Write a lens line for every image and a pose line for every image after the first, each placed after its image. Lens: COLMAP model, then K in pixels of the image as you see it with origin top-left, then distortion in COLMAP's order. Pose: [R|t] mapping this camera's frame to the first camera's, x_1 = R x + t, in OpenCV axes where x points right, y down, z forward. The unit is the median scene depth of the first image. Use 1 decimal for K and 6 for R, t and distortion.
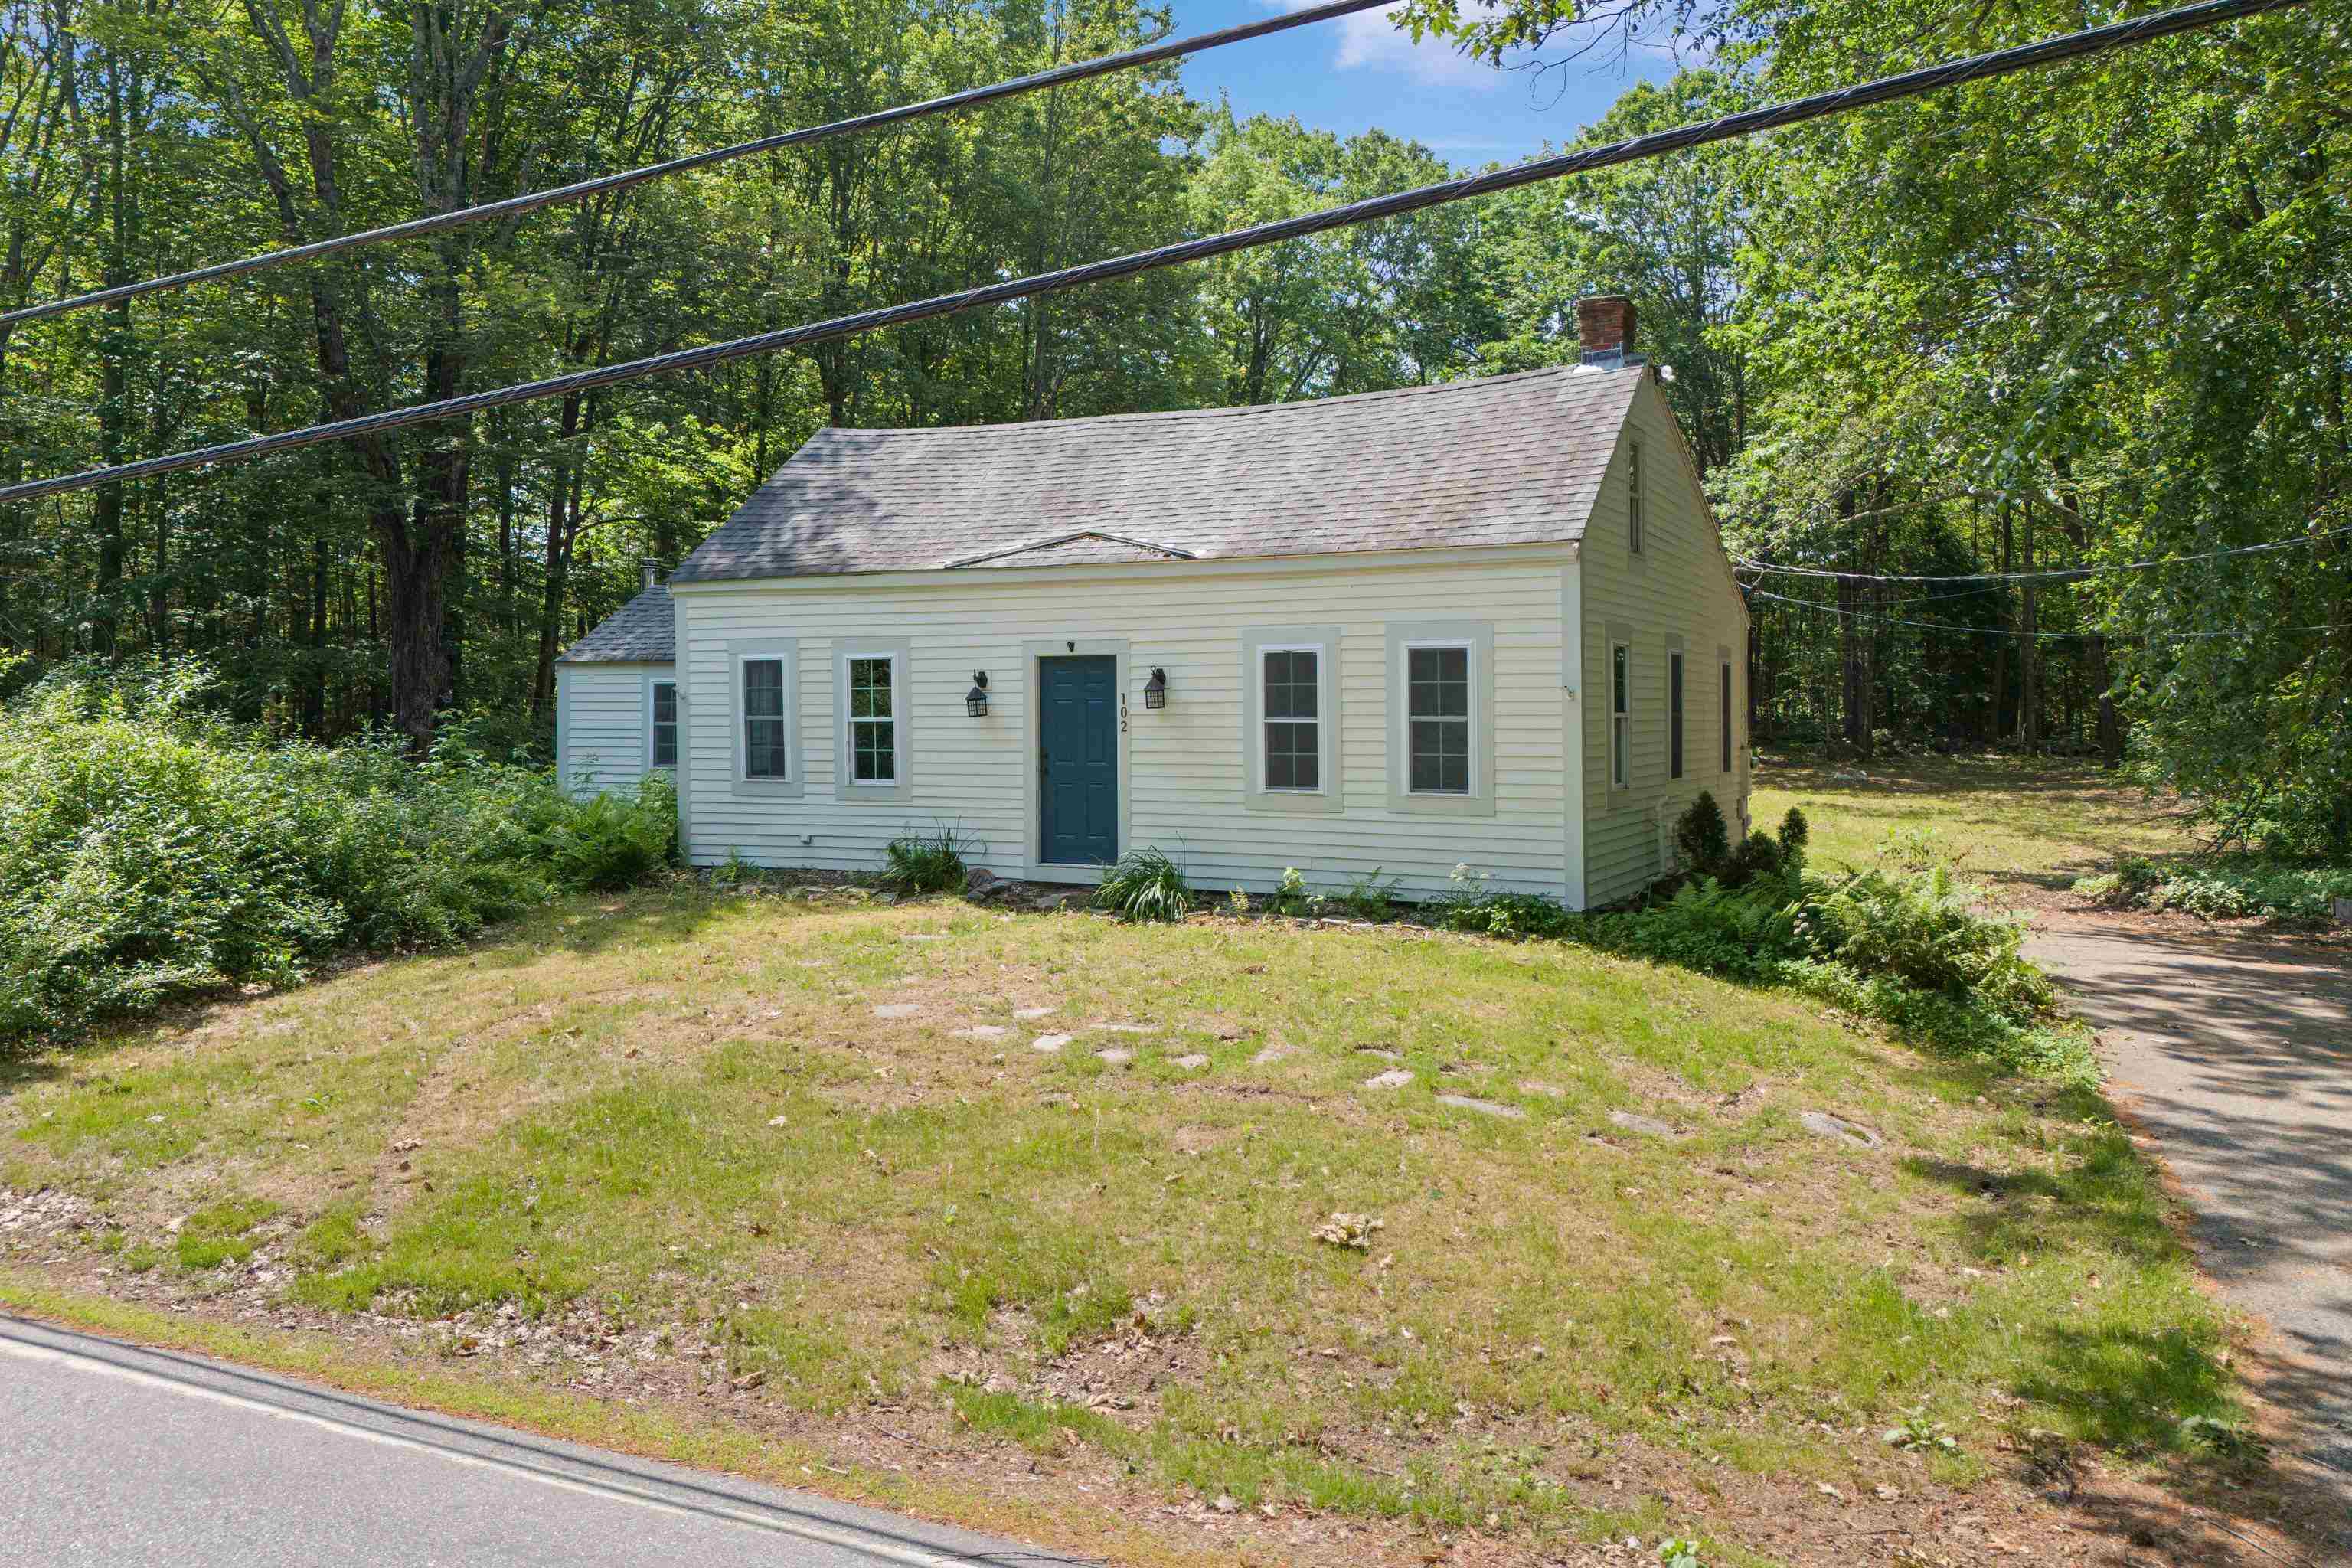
lens RADIAL K [[1650.5, 0, 1176.0], [0, 1650.5, 784.0], [0, 0, 1]] dist [-0.000926, -0.000177]
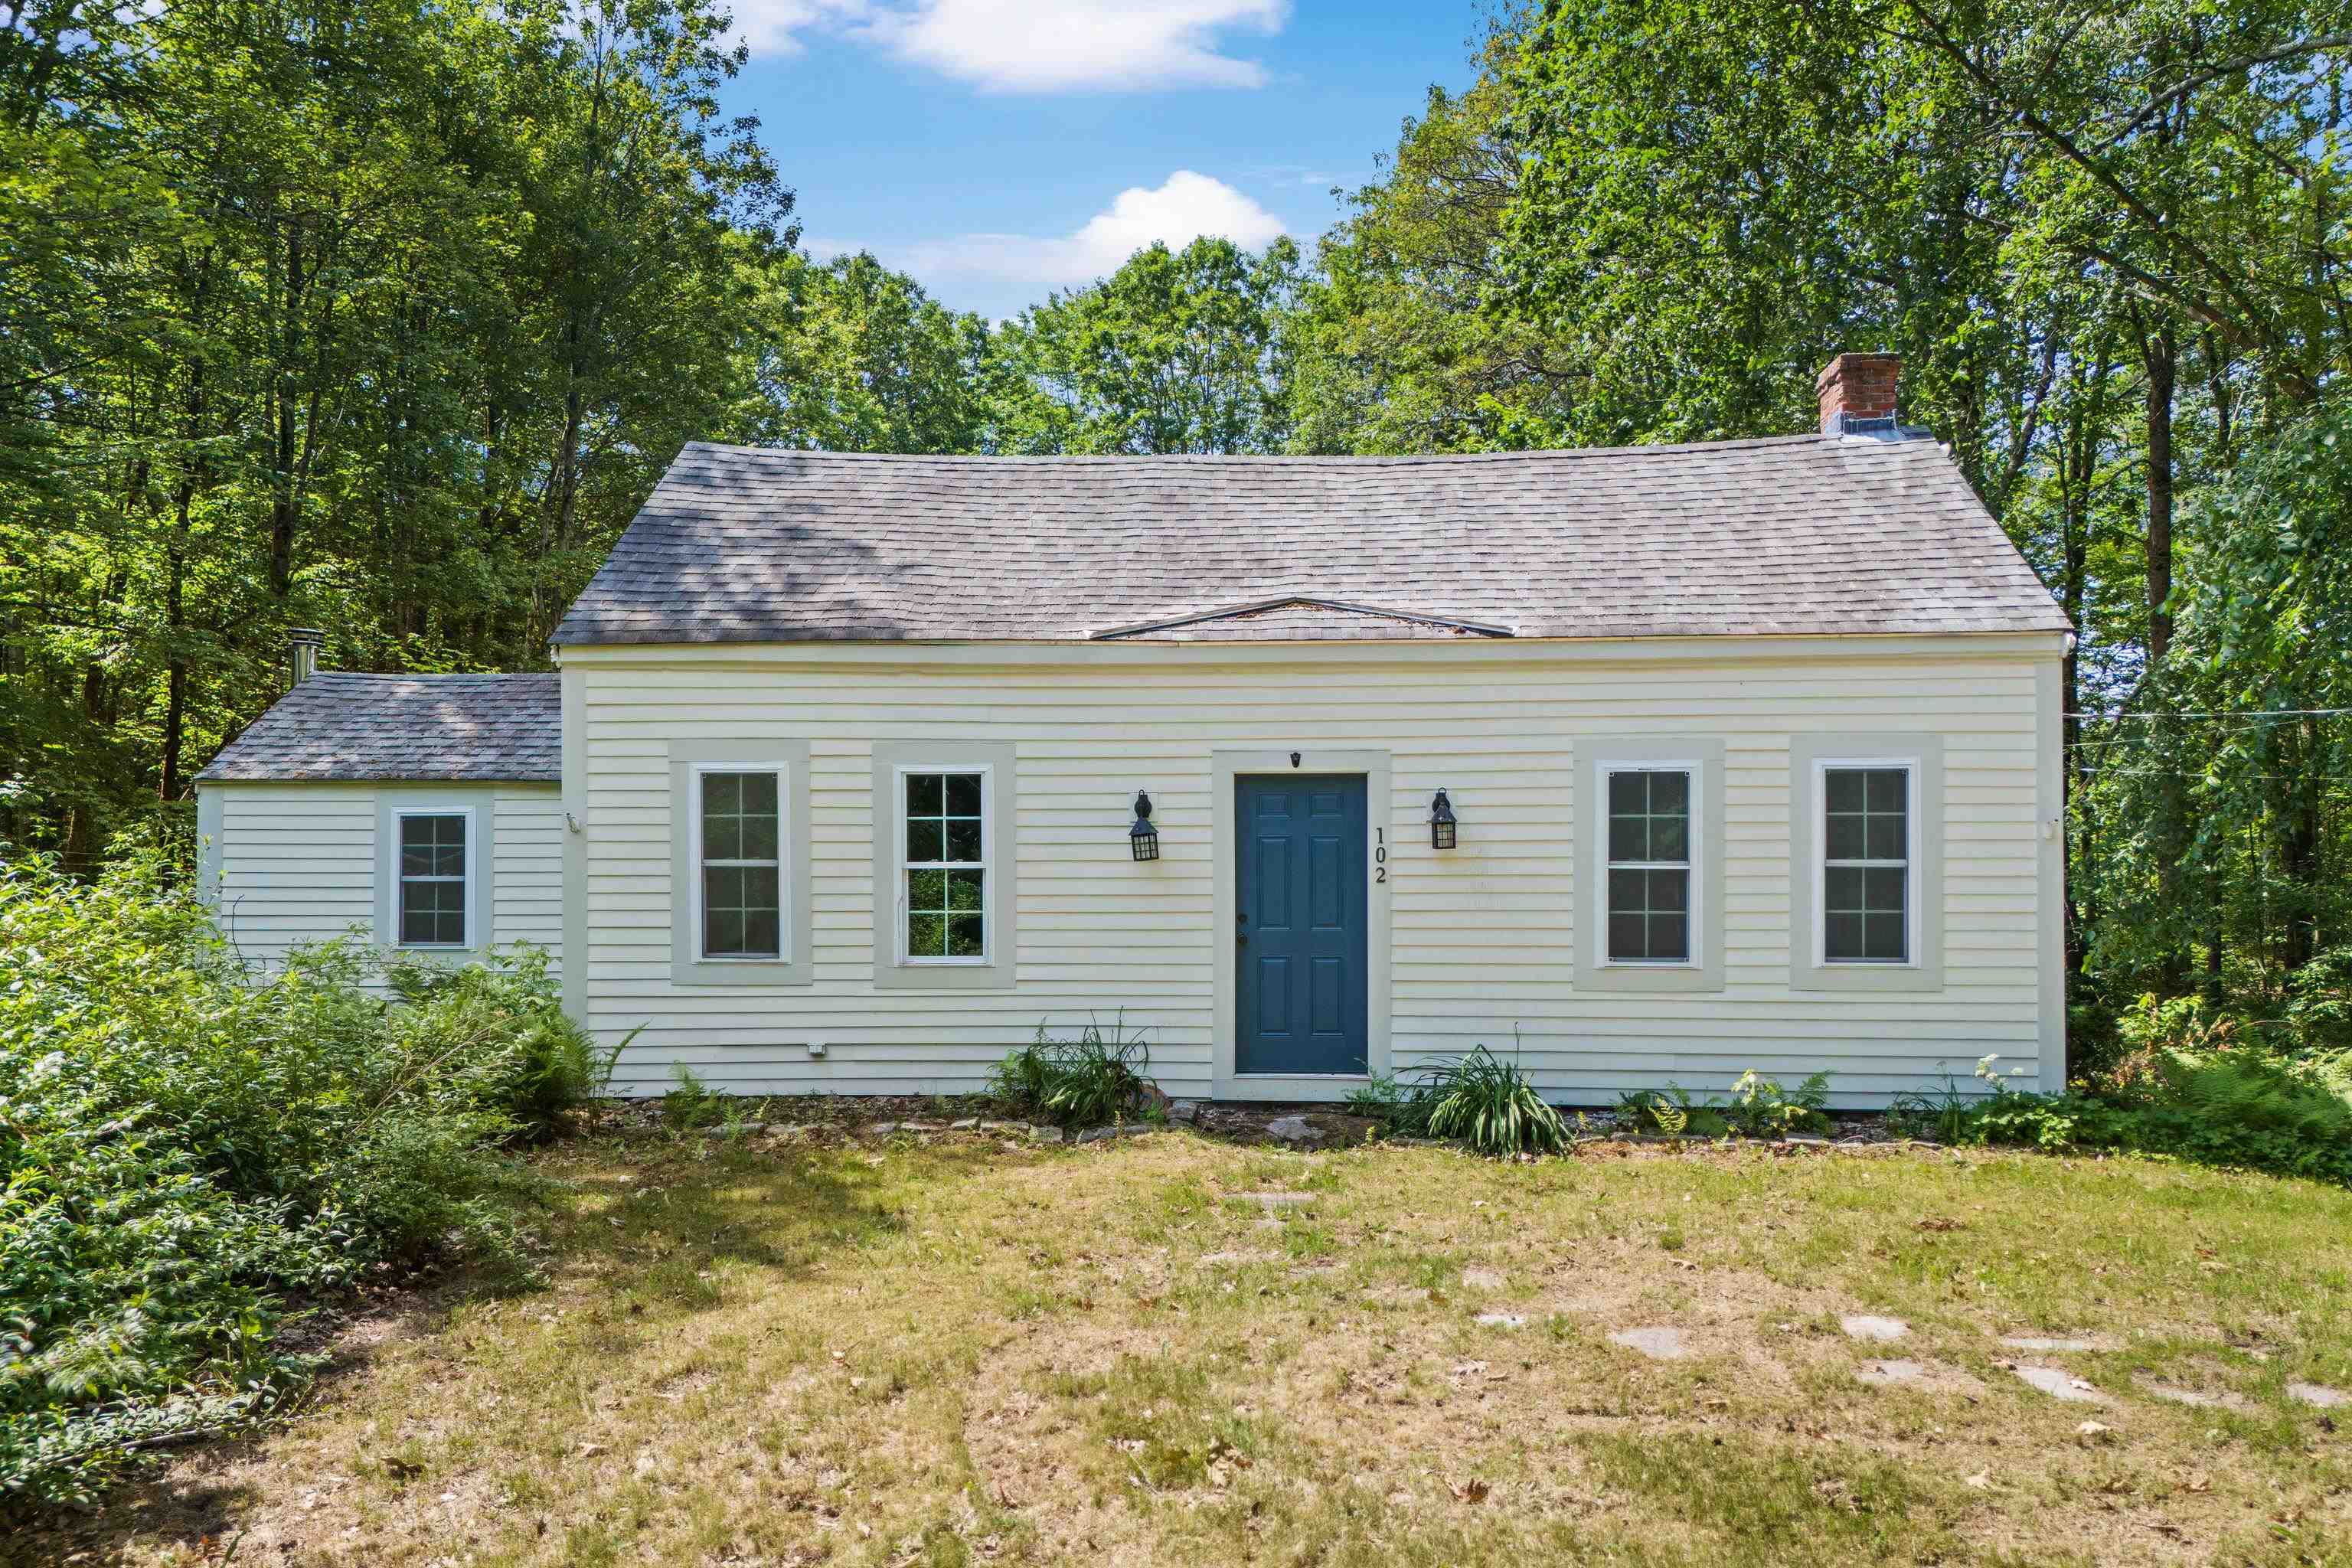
lens RADIAL K [[1621.7, 0, 1176.2], [0, 1621.7, 972.1], [0, 0, 1]] dist [0.008990, 0.000442]
pose [[0.926189, -0.018988, 0.376581, -0.363644], [0.014809, 0.999792, 0.013990, -0.004510], [-0.376768, -0.007380, 0.926278, 0.384726]]
